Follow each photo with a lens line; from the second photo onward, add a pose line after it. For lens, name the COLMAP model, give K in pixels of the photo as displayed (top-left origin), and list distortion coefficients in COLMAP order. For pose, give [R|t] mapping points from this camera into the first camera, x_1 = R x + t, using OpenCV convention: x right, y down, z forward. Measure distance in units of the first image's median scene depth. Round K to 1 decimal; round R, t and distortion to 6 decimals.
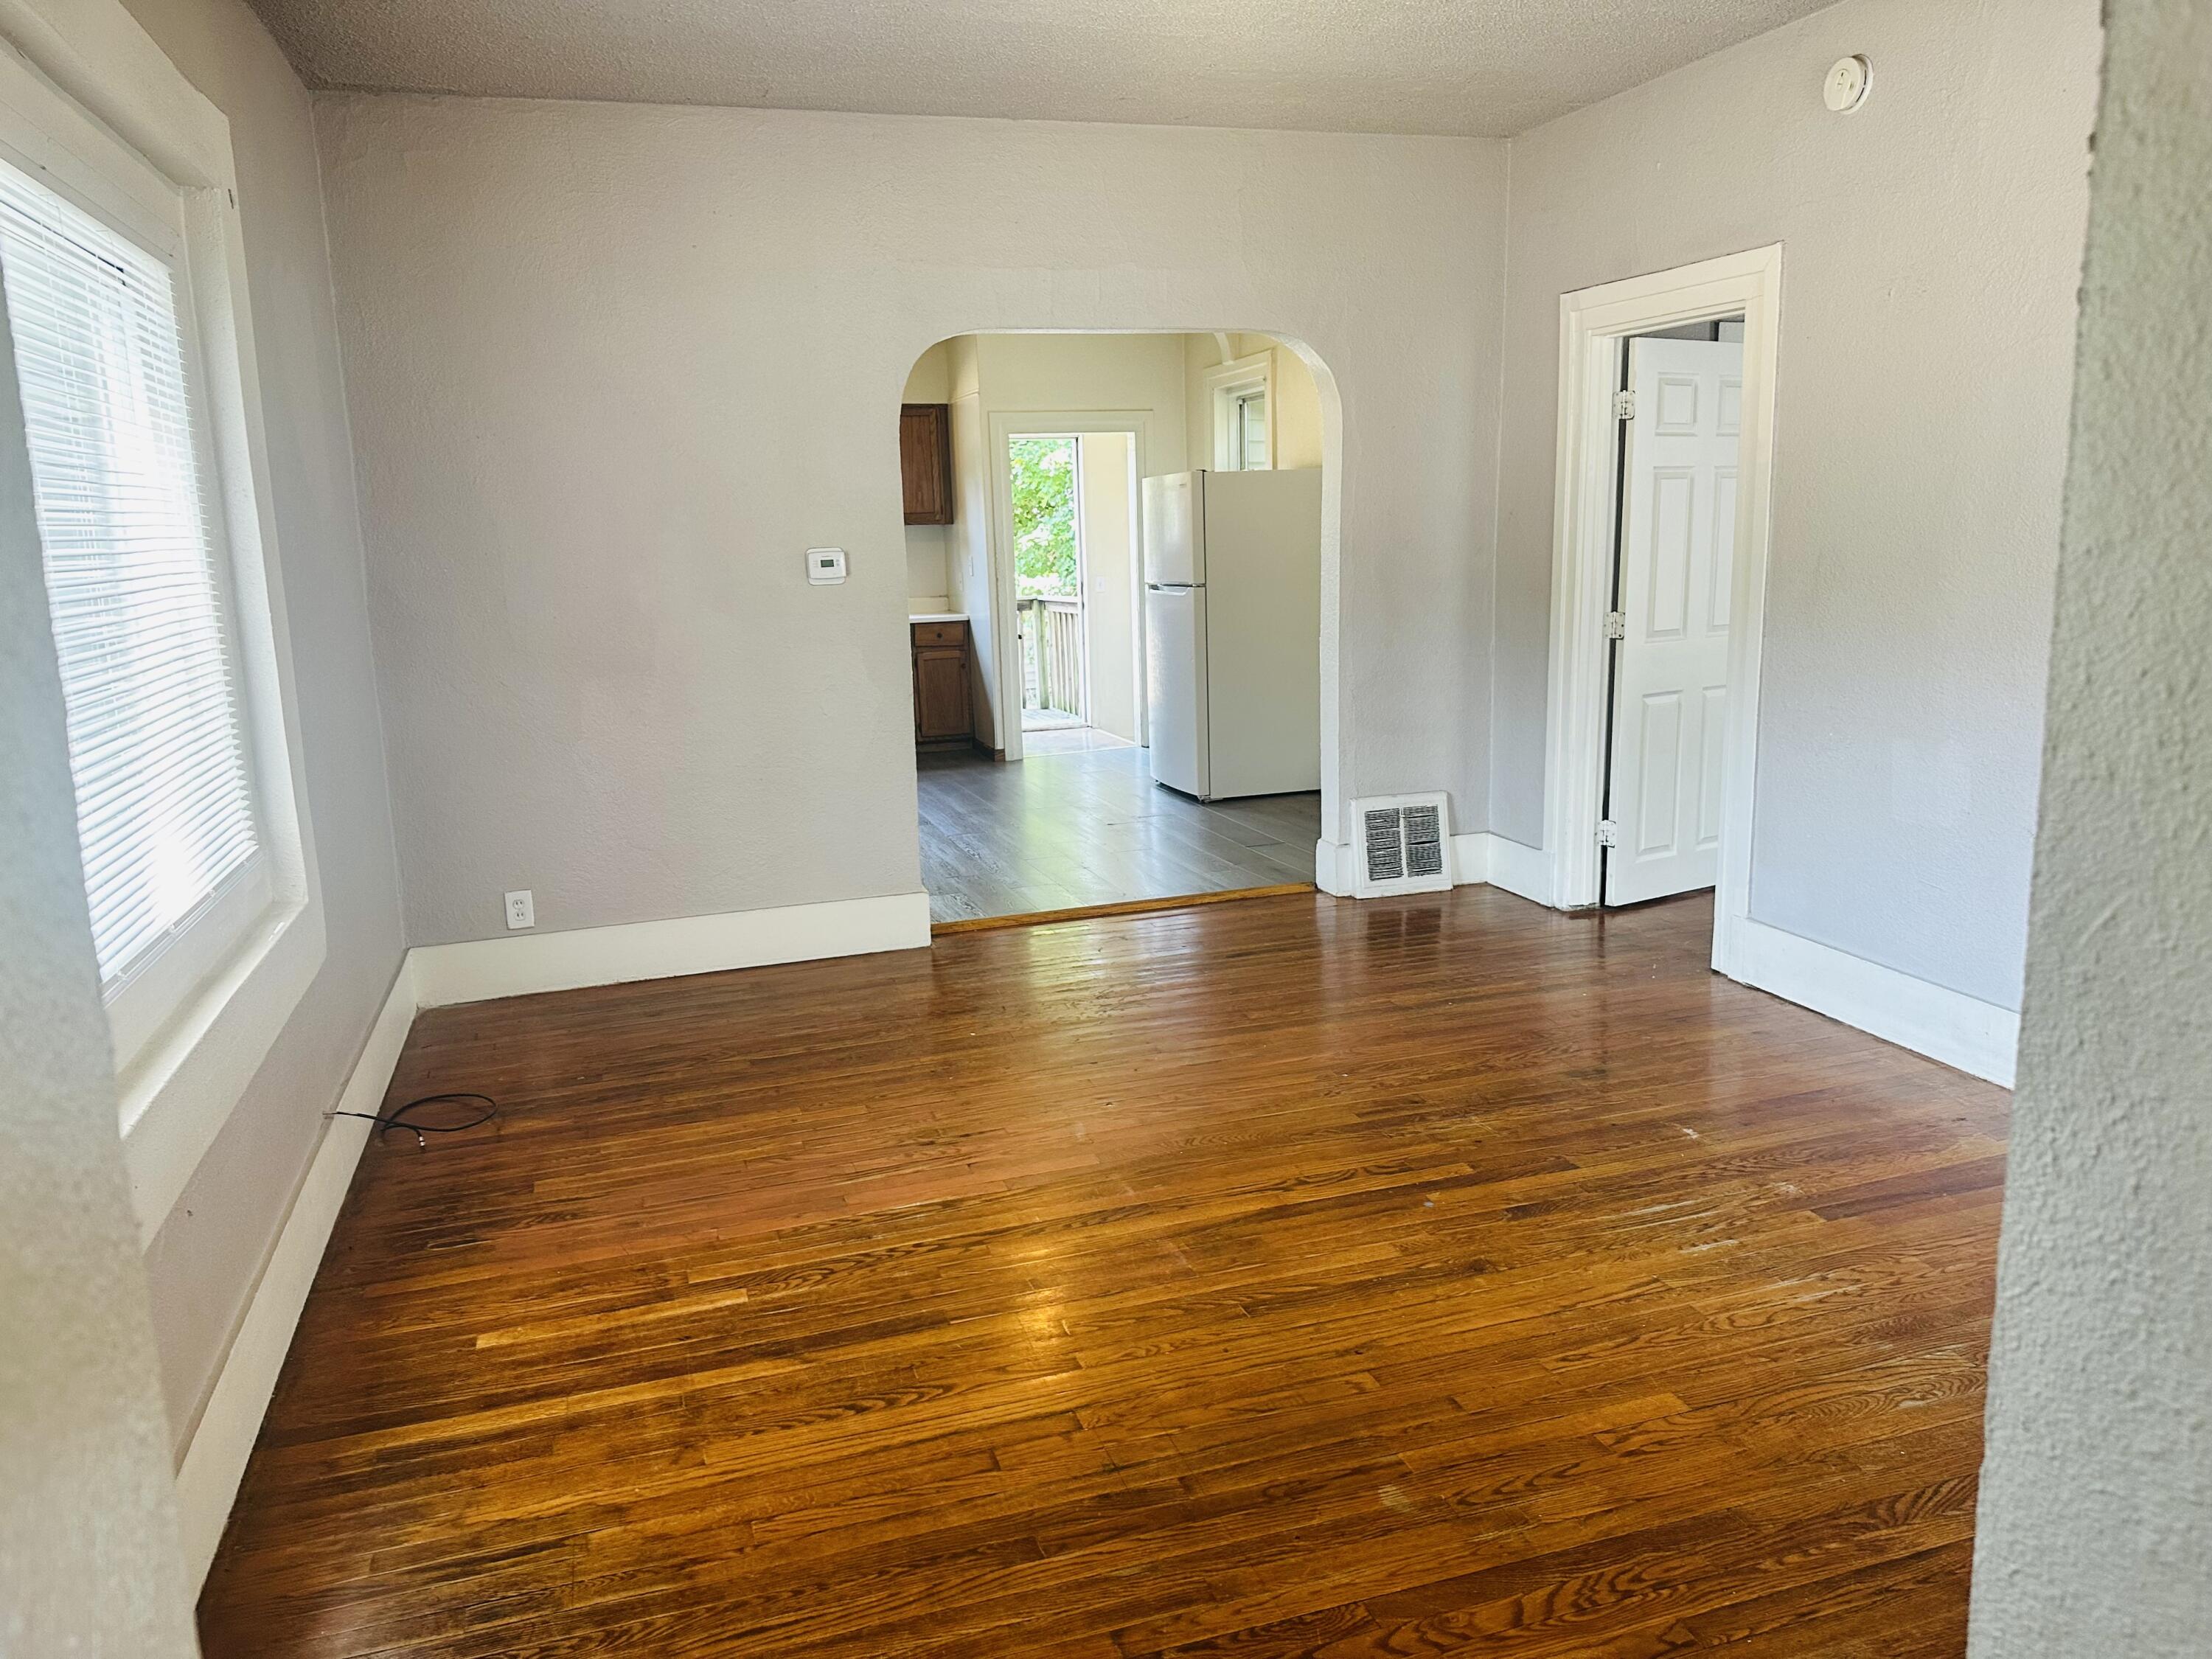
lens RADIAL K [[1590.6, 0, 1105.1], [0, 1590.6, 847.2], [0, 0, 1]] dist [0.052049, -0.068181]
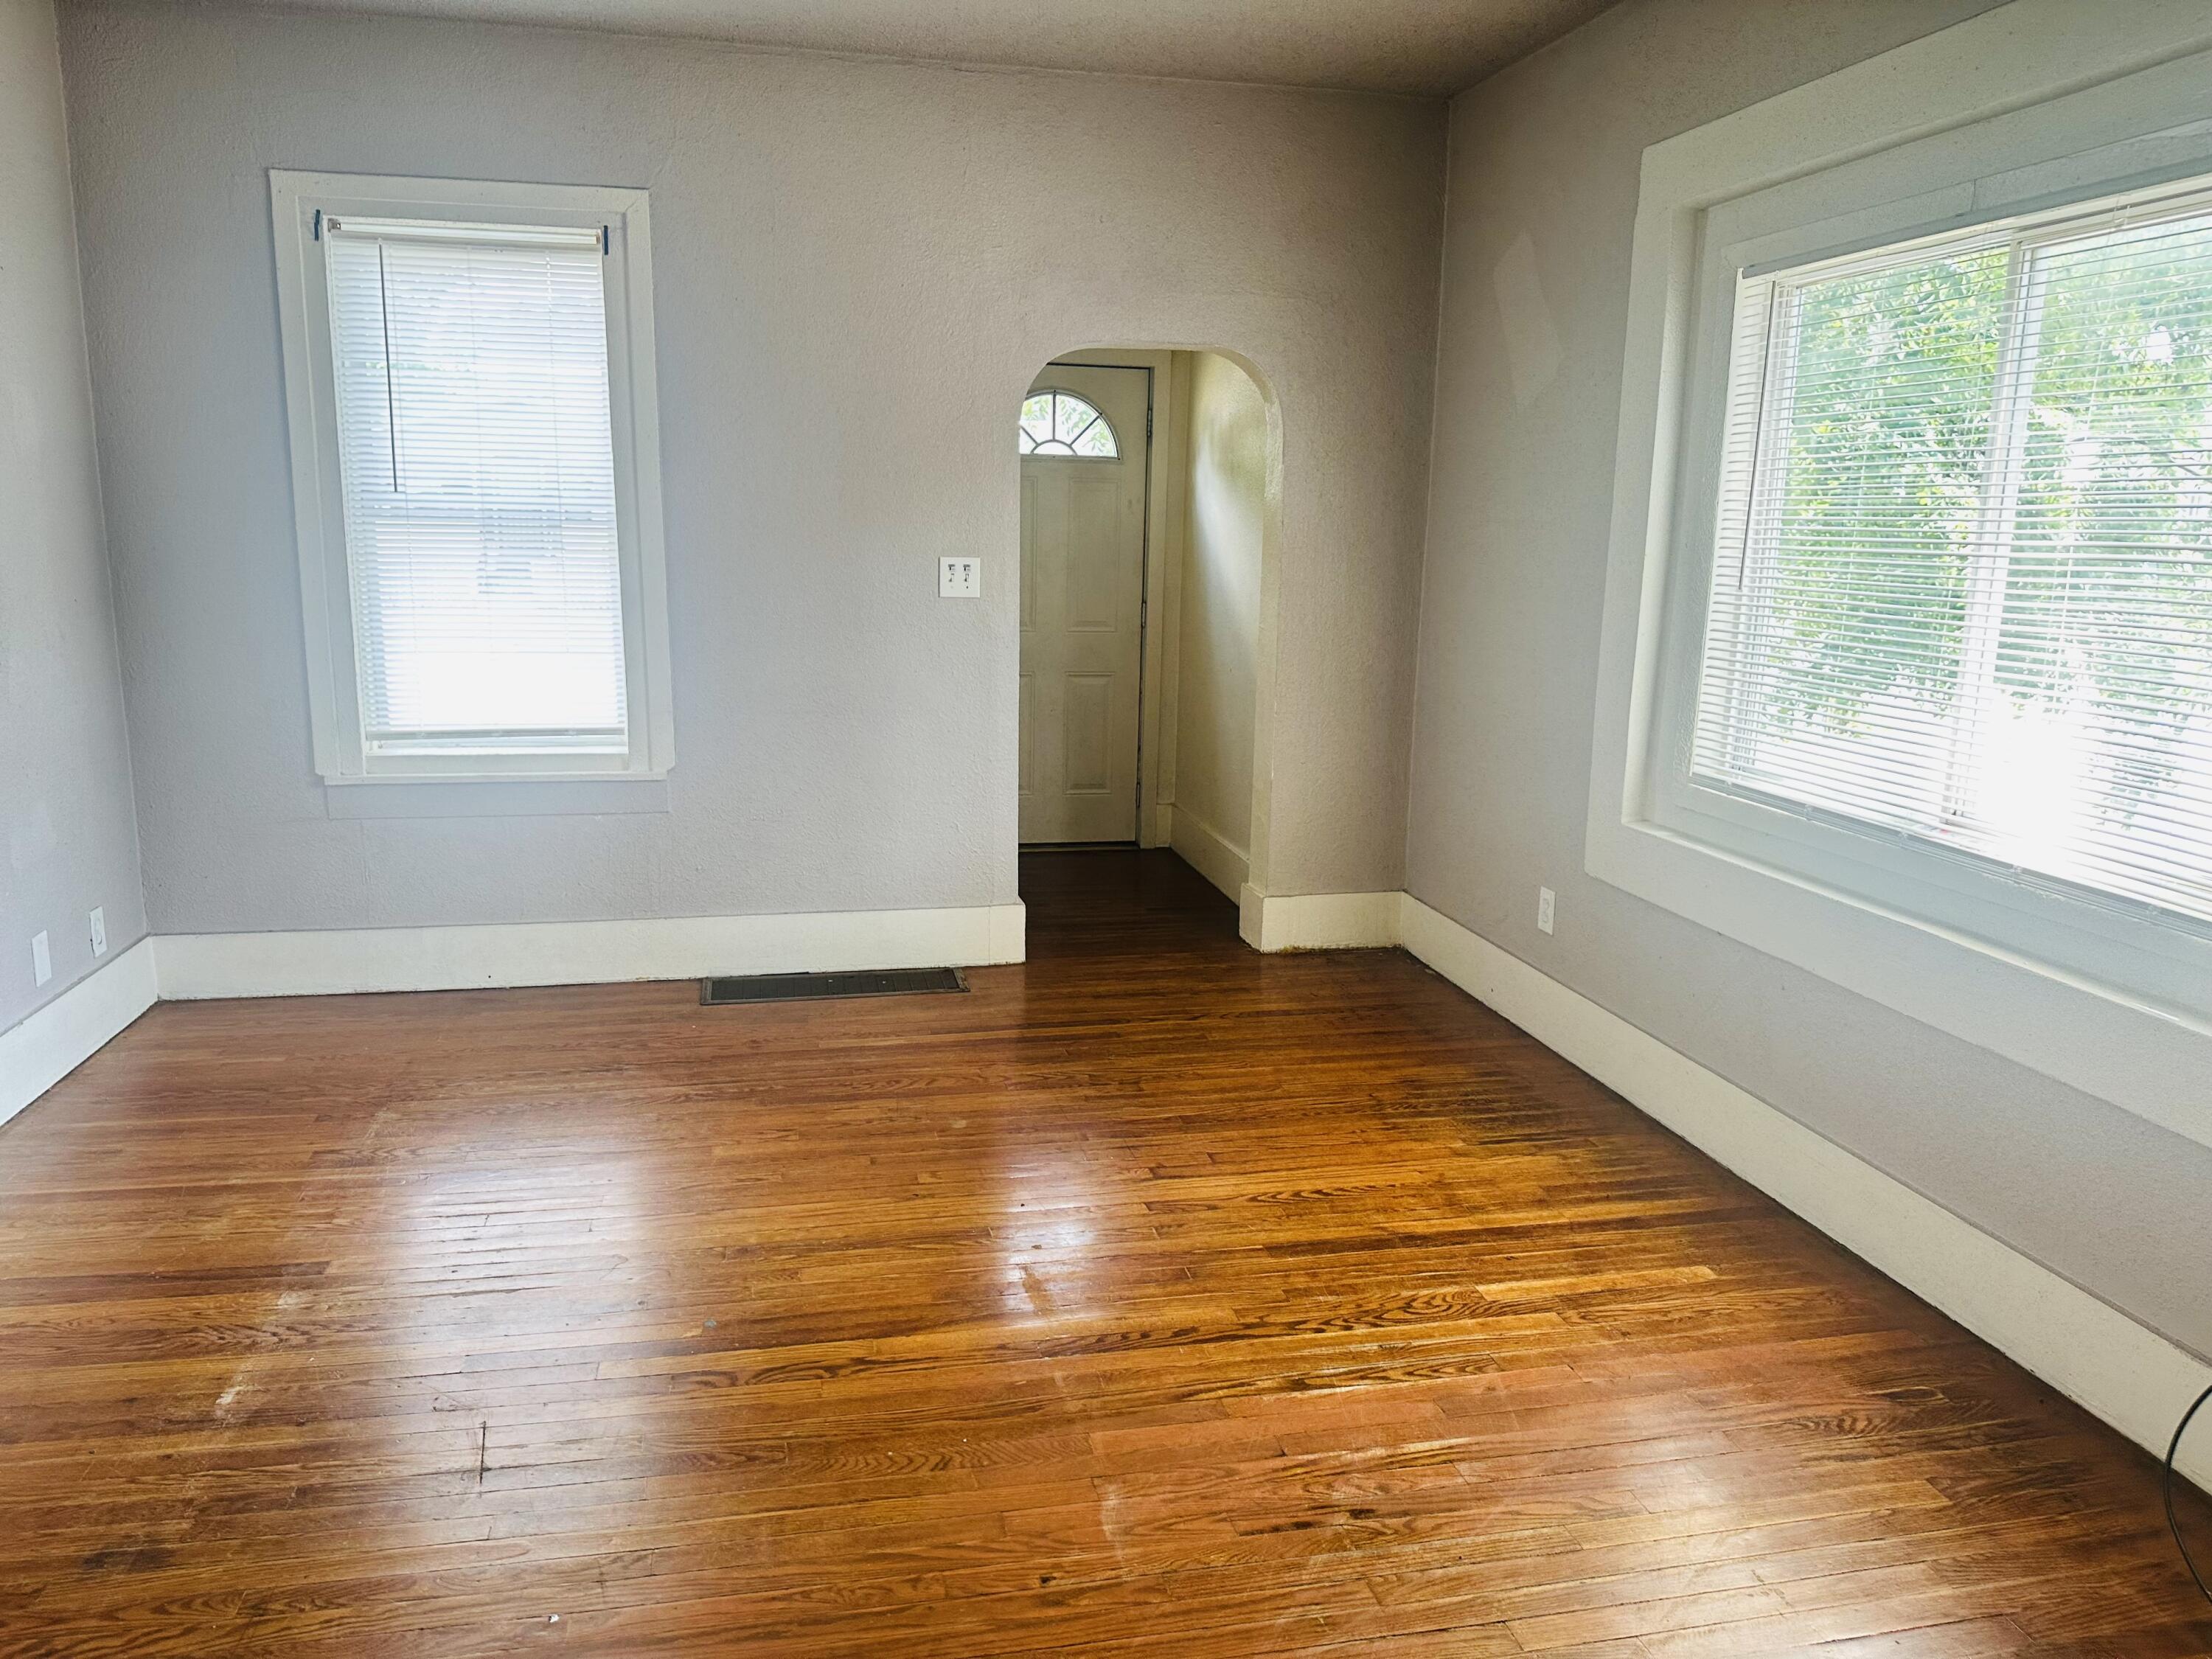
lens RADIAL K [[1590.6, 0, 1103.8], [0, 1590.6, 826.8], [0, 0, 1]] dist [0.052049, -0.068181]
pose [[-0.995739, -0.007689, 0.091891, -0.086071], [0.027649, 0.925773, 0.377068, -0.368669], [-0.087969, 0.378002, -0.921616, 1.876923]]
